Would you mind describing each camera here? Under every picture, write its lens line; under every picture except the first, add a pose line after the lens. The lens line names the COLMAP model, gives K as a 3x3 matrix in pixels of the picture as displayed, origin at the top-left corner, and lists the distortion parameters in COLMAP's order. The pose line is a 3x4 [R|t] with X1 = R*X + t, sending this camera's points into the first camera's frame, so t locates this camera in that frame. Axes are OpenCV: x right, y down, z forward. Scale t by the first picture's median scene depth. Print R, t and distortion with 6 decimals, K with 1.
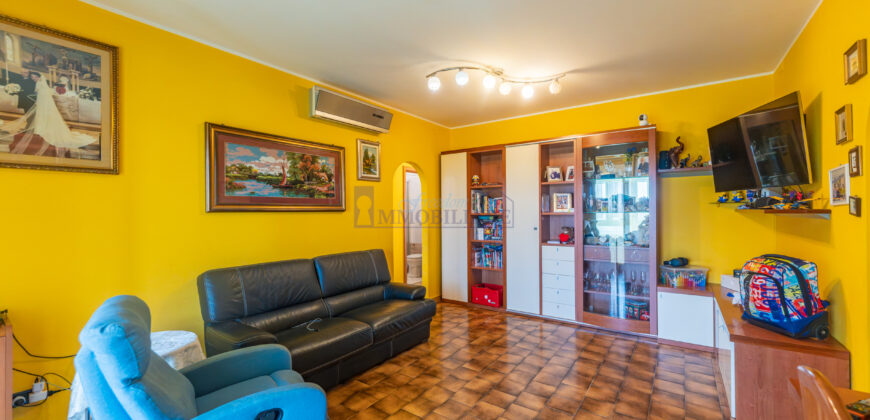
lens RADIAL K [[346.9, 0, 435.8], [0, 346.9, 211.3], [0, 0, 1]] dist [0.000038, -0.000382]
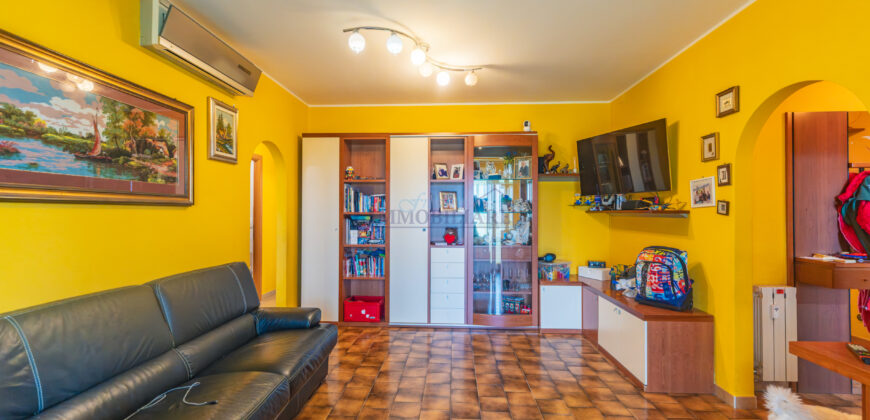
lens RADIAL K [[376.8, 0, 433.9], [0, 376.8, 210.1], [0, 0, 1]] dist [0.002092, -0.000556]
pose [[0.844311, 0.014464, 0.535658, -0.286513], [-0.010130, 0.999888, -0.011032, 0.011944], [-0.535758, 0.003889, 0.844363, 0.189449]]
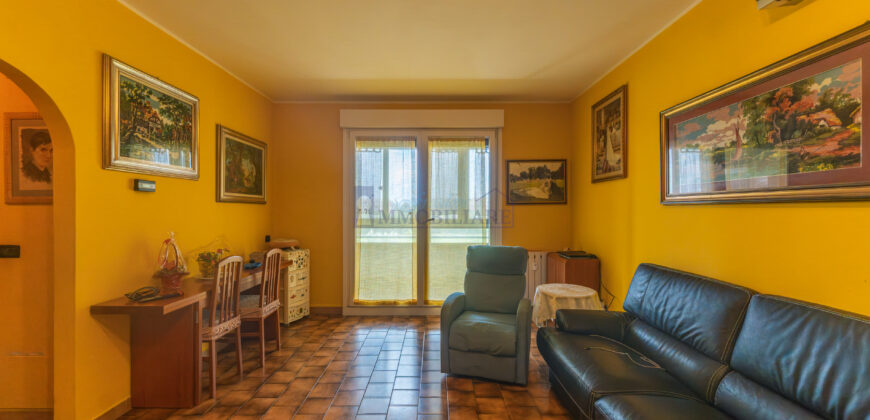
lens RADIAL K [[346.9, 0, 434.5], [0, 346.9, 208.9], [0, 0, 1]] dist [0.000038, -0.000382]
pose [[-0.813666, 0.000579, -0.581332, 0.323950], [-0.000881, 0.999997, 0.002229, 0.009081], [0.581332, 0.002326, -0.813663, 1.118003]]
